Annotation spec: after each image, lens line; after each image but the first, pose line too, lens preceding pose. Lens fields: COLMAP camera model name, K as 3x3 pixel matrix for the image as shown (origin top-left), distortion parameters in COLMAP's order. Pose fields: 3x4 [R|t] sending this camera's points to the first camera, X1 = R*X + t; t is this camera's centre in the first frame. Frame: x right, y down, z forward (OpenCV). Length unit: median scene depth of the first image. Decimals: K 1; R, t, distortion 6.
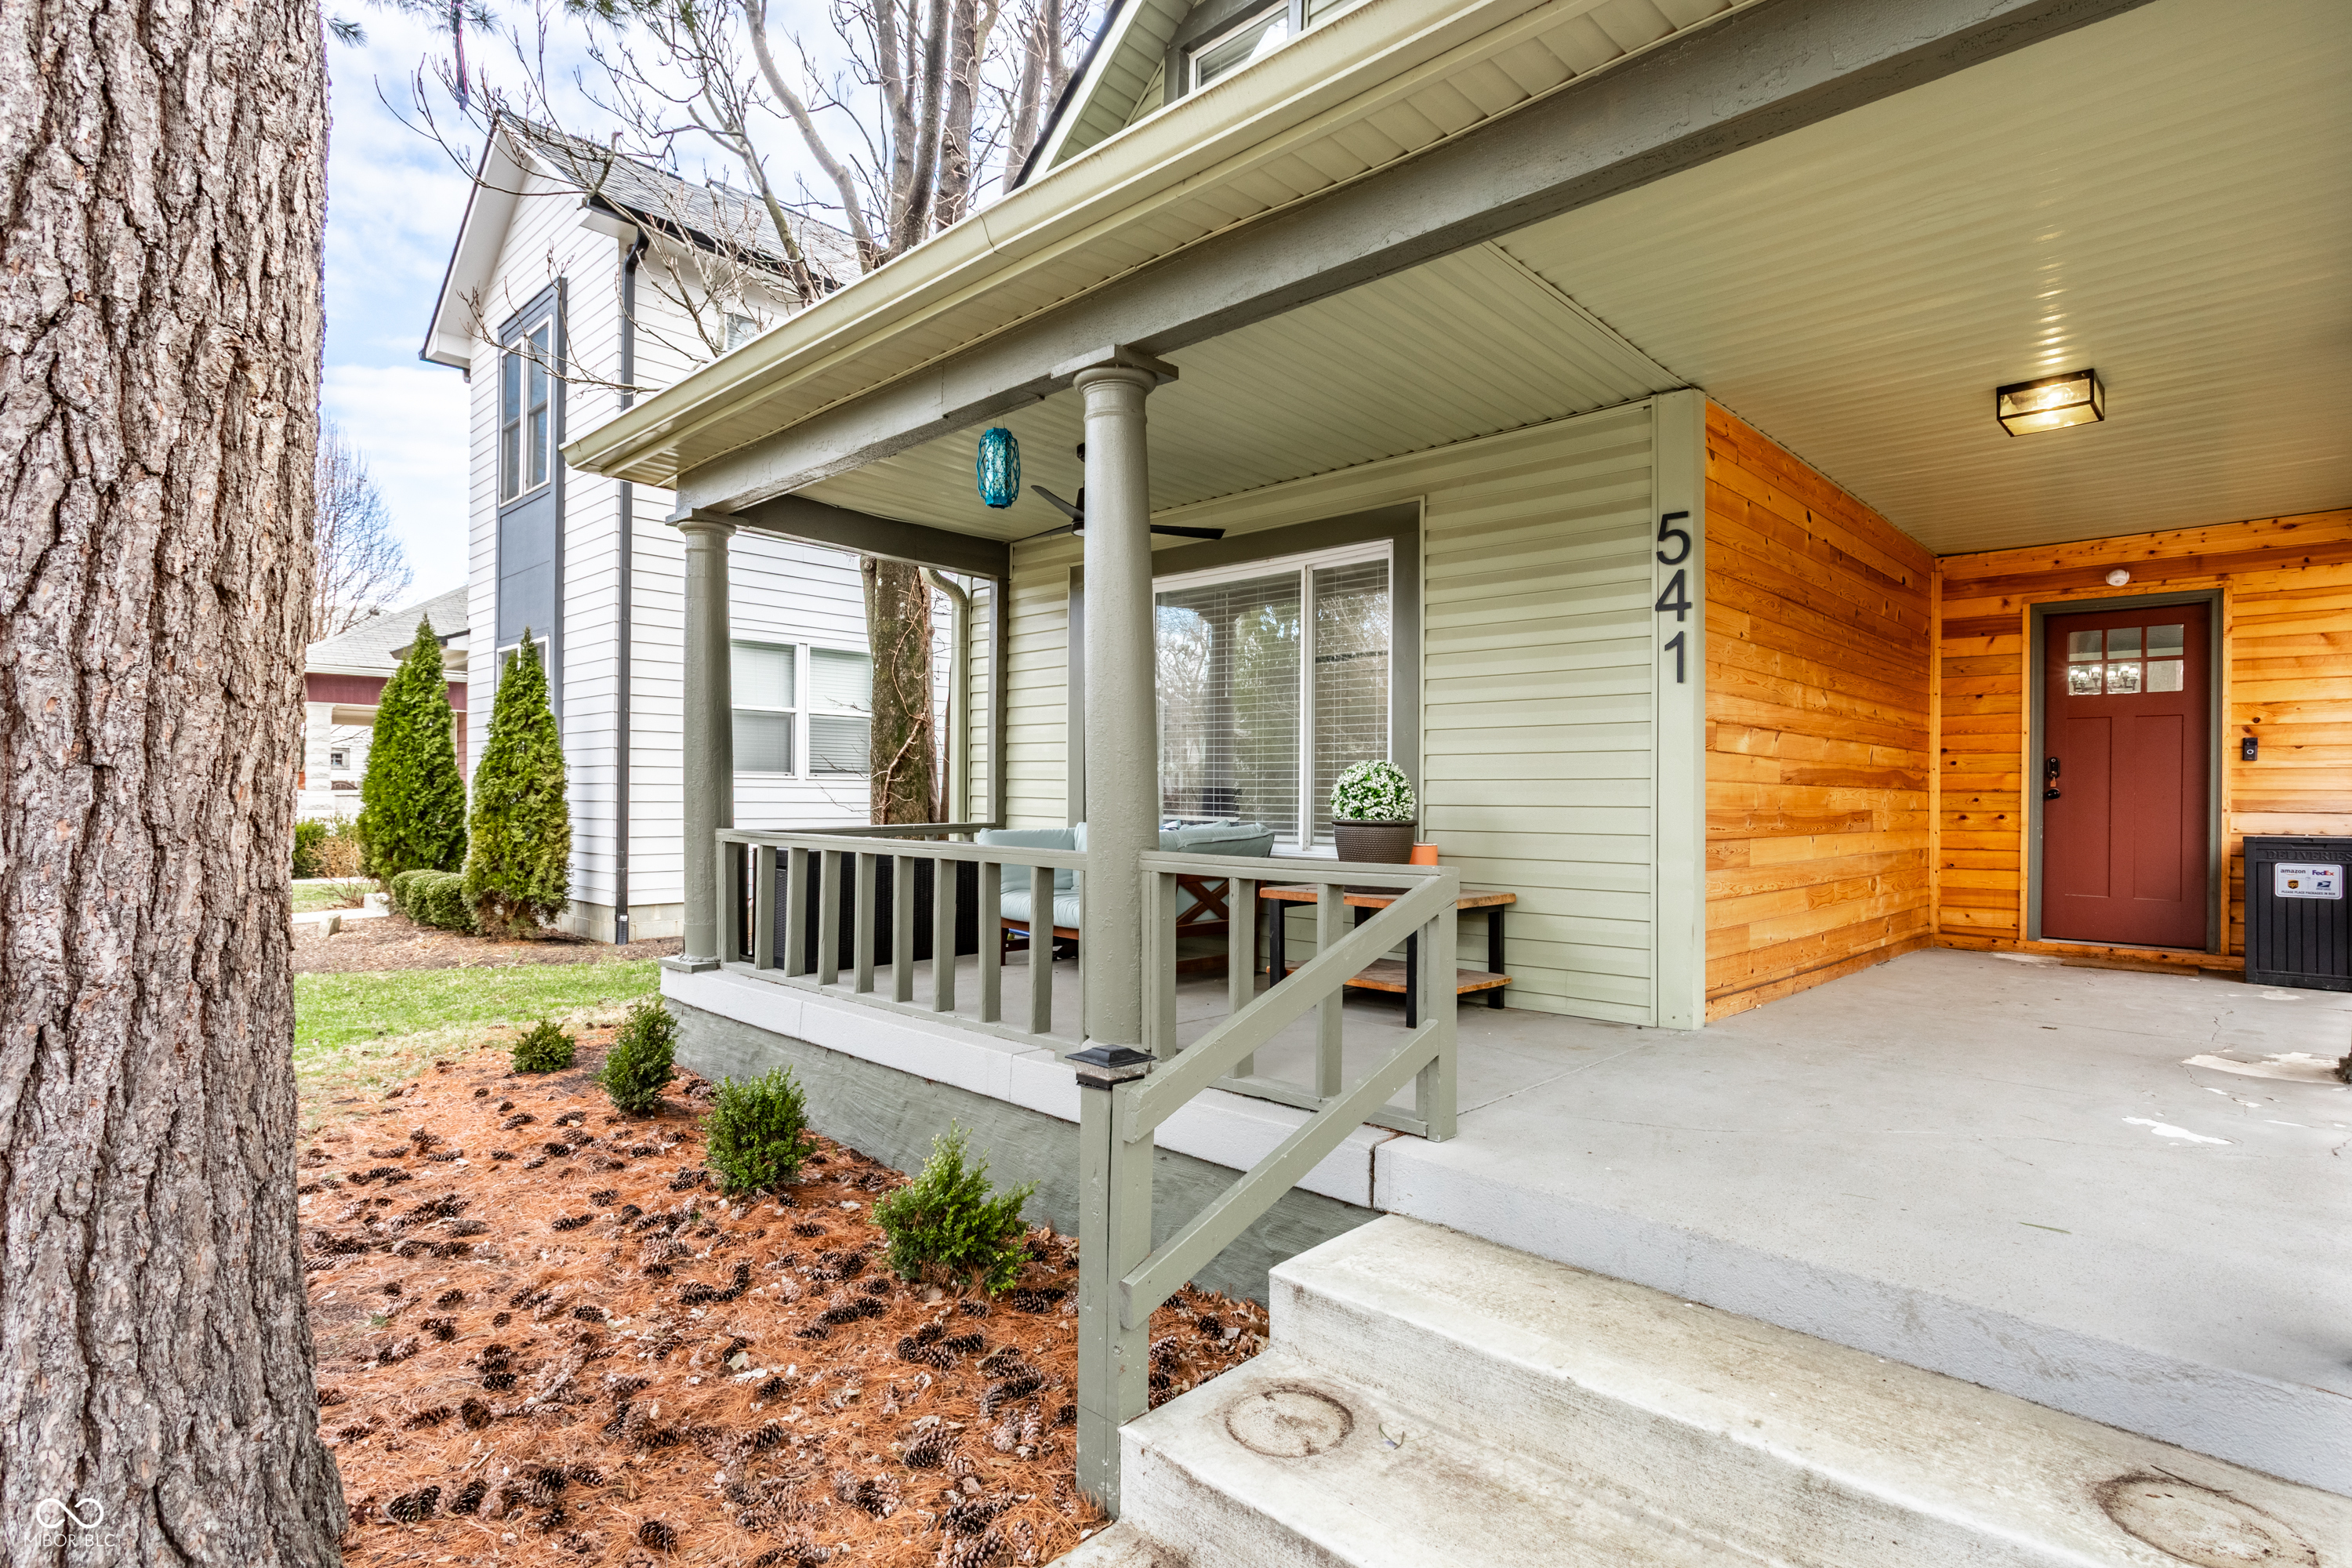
lens RADIAL K [[1121.6, 0, 1176.0], [0, 1121.6, 784.0], [0, 0, 1]] dist [0.002148, -0.000078]
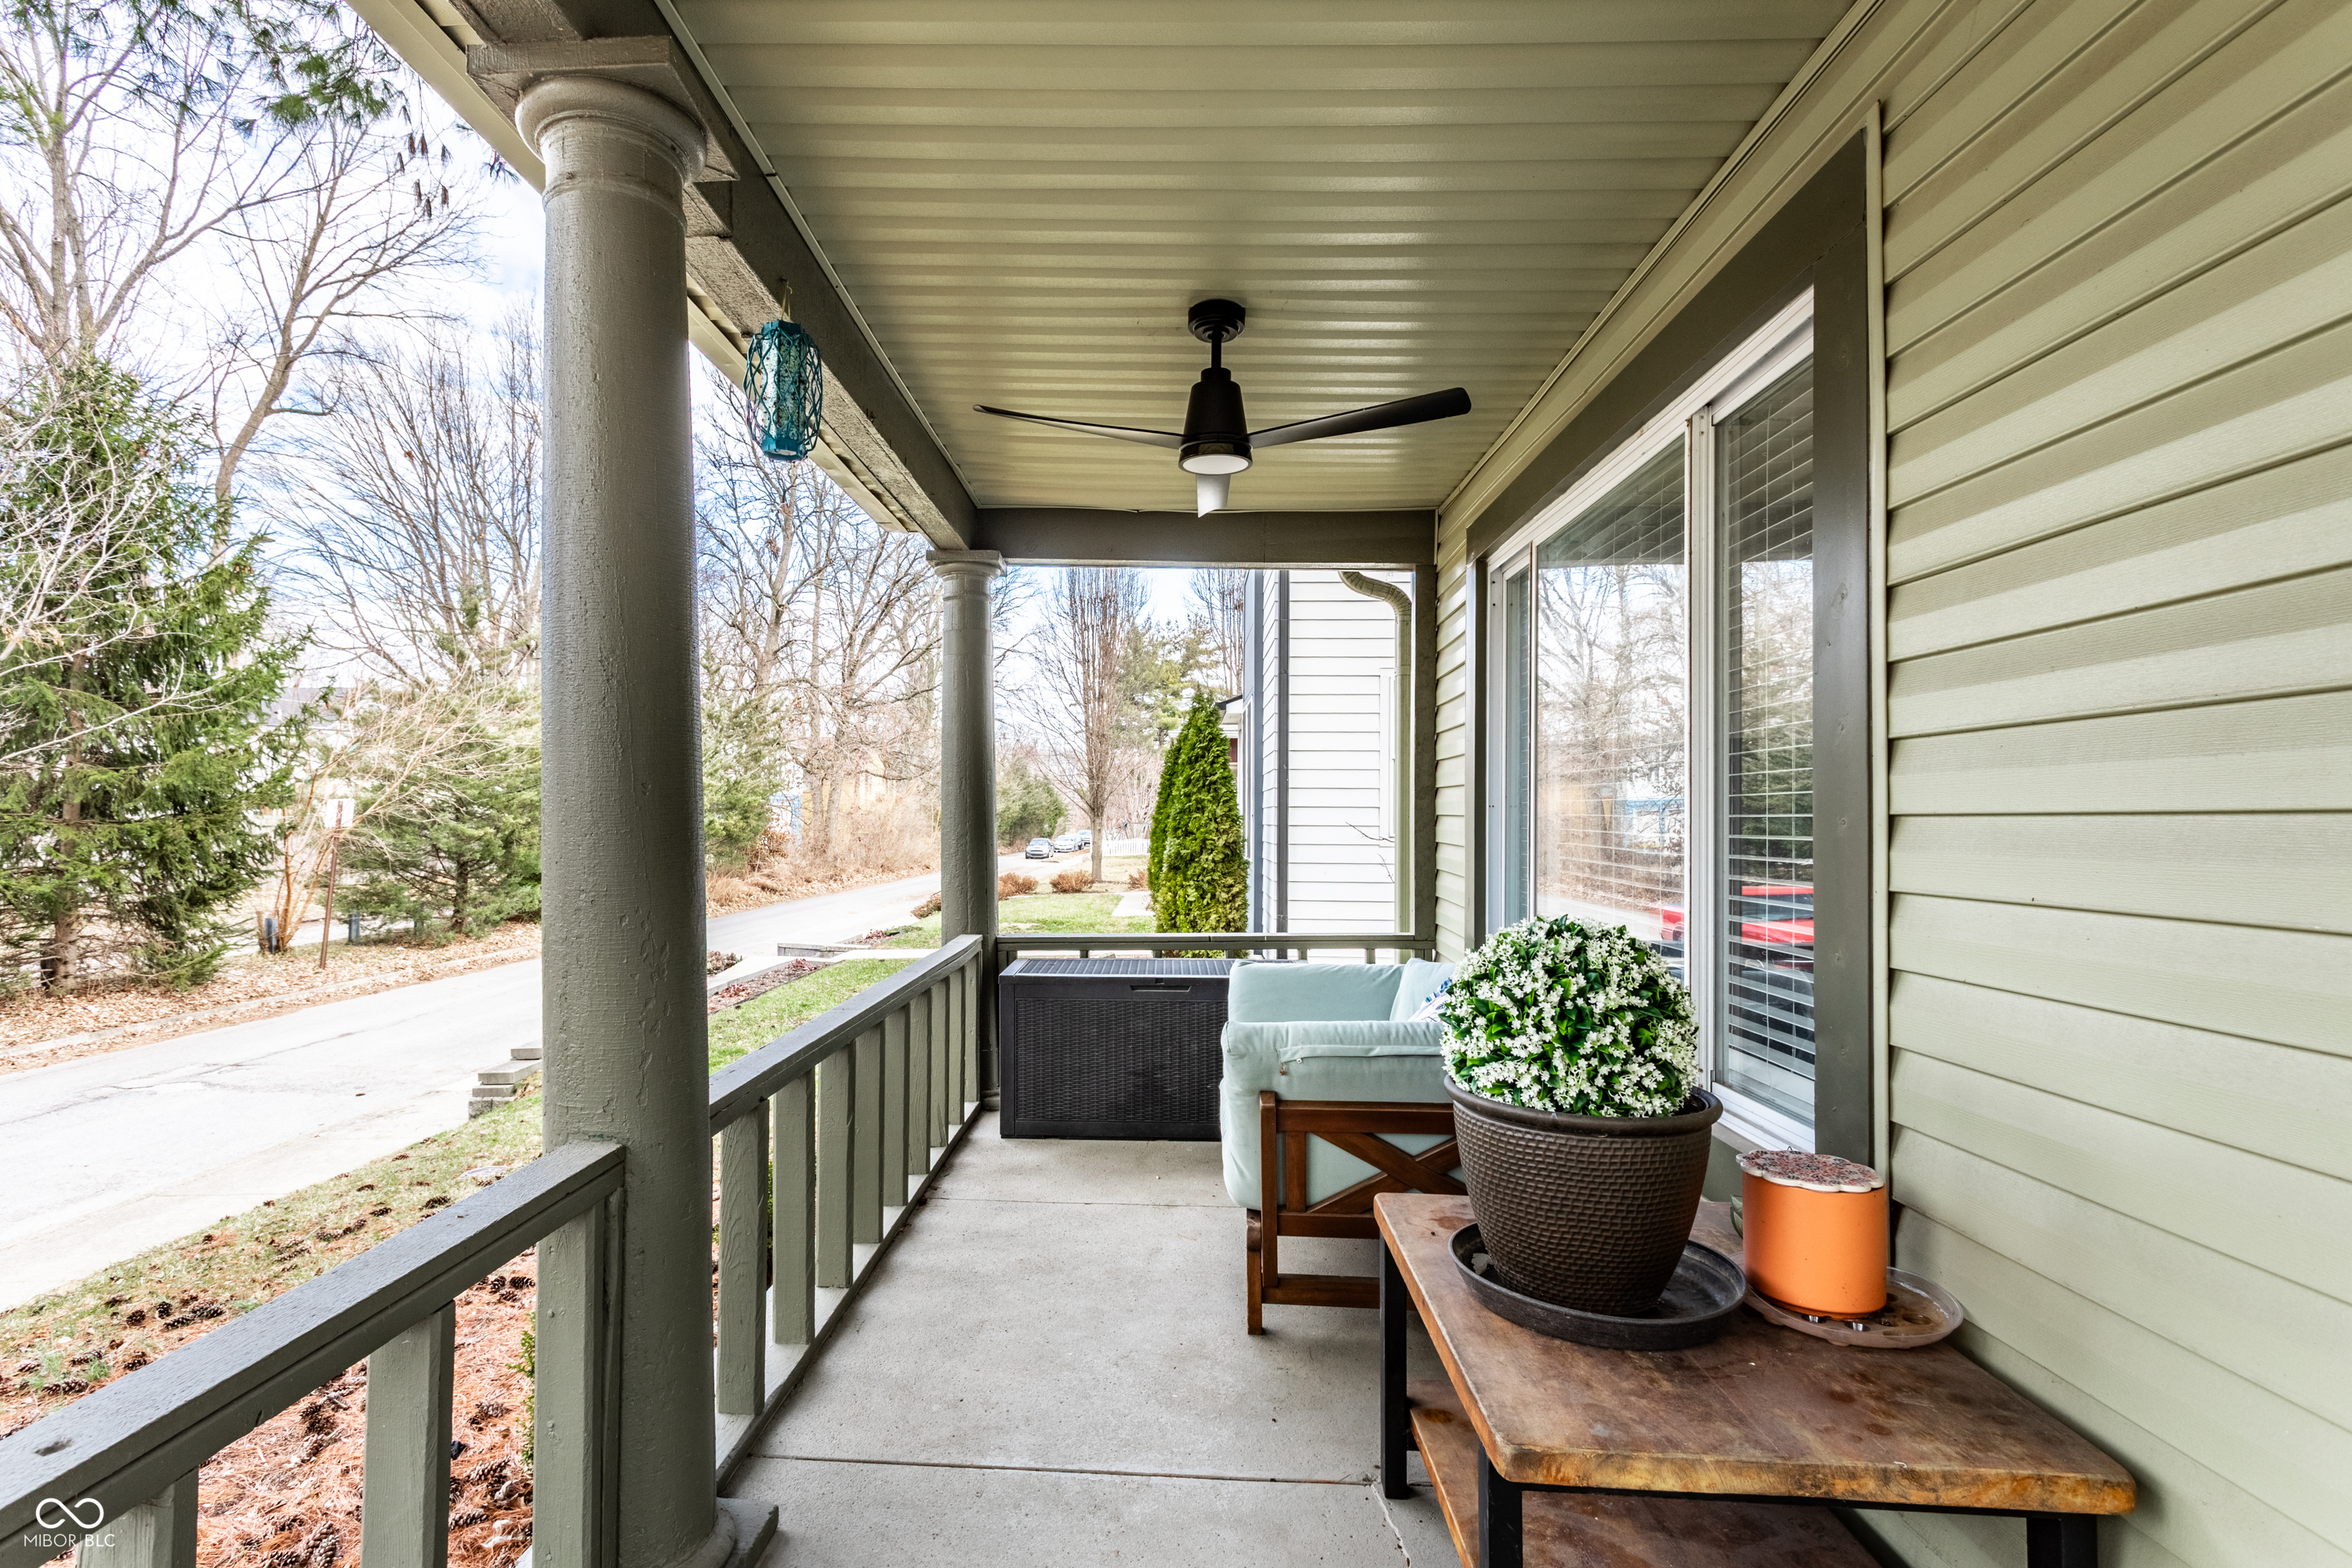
lens RADIAL K [[1121.6, 0, 1176.0], [0, 1121.6, 784.0], [0, 0, 1]] dist [0.002148, -0.000078]
pose [[0.690232, -0.027607, -0.723062, 0.143980], [0.005027, 0.999431, -0.033360, -0.020715], [0.723571, 0.019391, 0.689978, 0.284137]]
